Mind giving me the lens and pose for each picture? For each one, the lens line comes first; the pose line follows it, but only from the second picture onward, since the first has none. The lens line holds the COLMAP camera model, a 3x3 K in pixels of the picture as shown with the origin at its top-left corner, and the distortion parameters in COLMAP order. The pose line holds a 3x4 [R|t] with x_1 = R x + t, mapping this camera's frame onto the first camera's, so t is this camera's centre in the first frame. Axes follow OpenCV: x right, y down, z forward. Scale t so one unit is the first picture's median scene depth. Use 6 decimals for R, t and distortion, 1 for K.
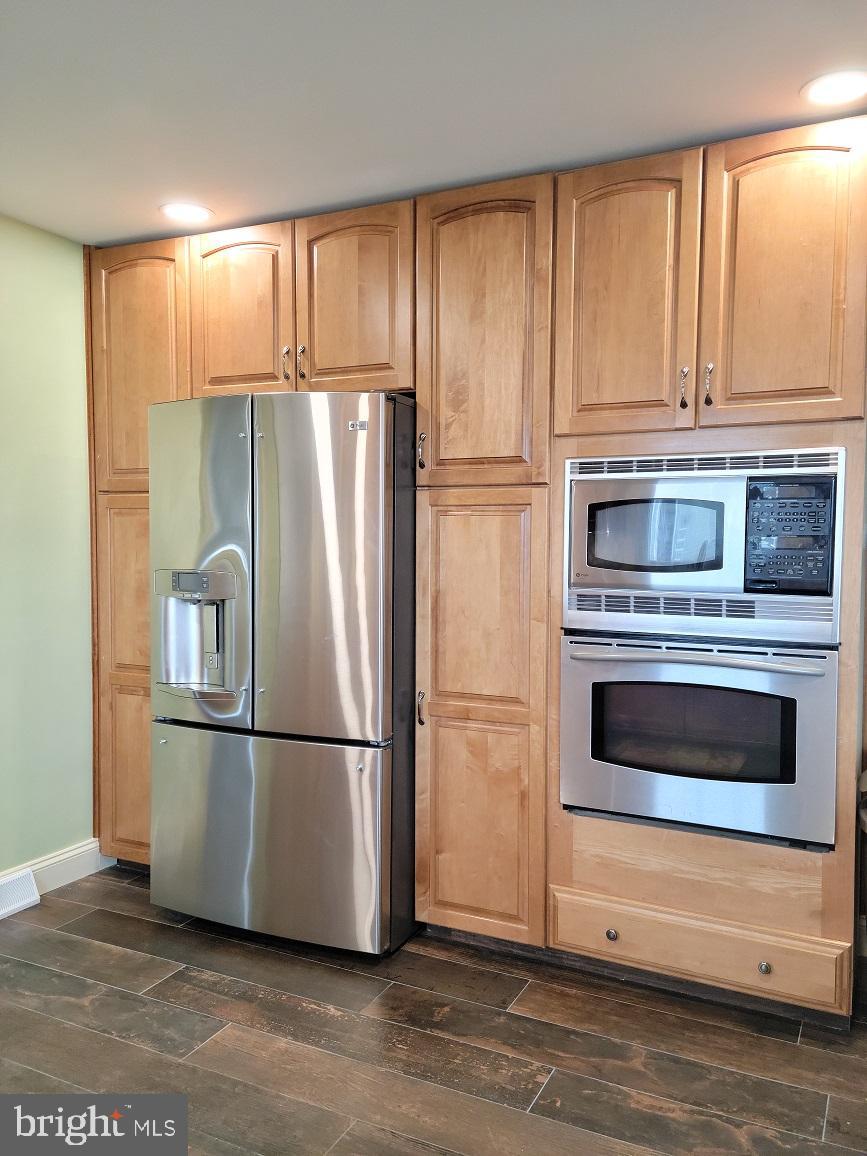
lens RADIAL K [[938.3, 0, 430.6], [0, 938.3, 575.5], [0, 0, 1]] dist [0.075988, 0.000005]
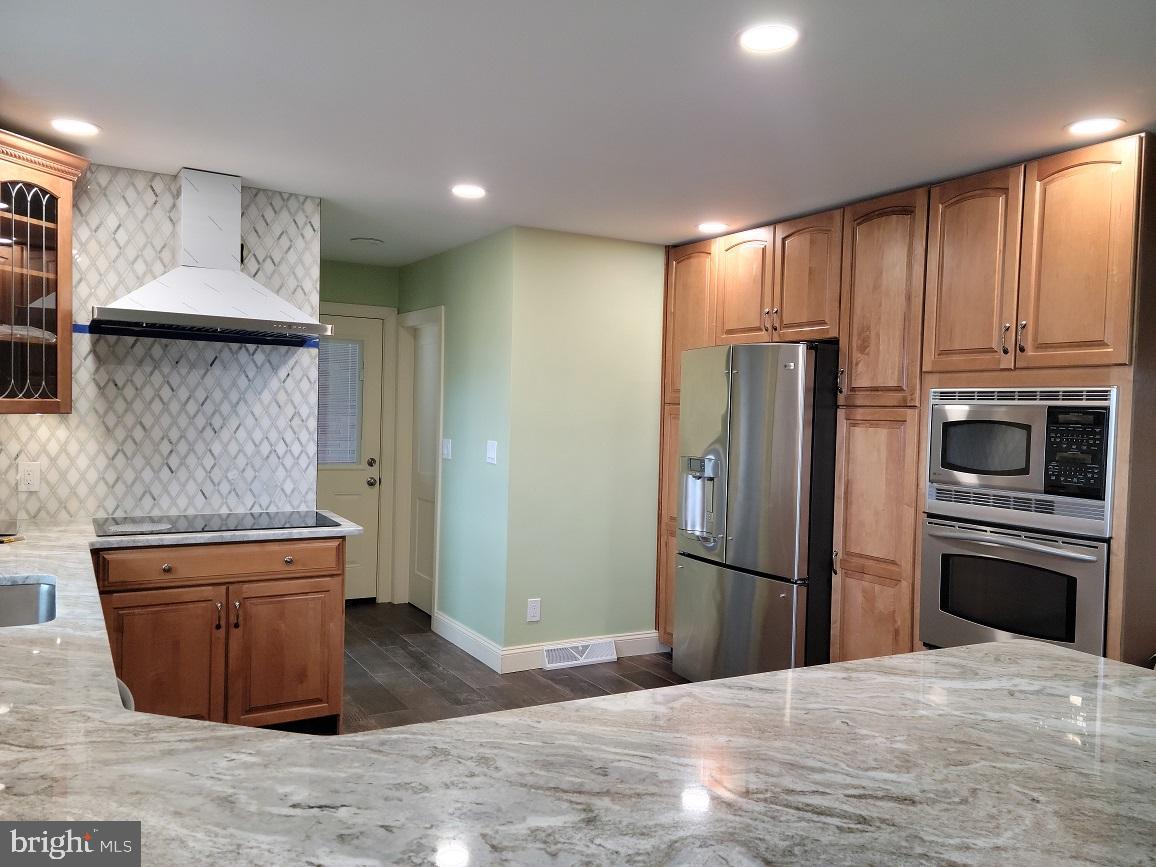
lens RADIAL K [[938.3, 0, 579.4], [0, 938.3, 435.7], [0, 0, 1]] dist [0.075988, 0.000005]
pose [[0.827831, 0.033025, -0.560005, 0.477164], [-0.047970, 0.998777, -0.012011, -0.014242], [0.558923, 0.036806, 0.828402, -0.413020]]
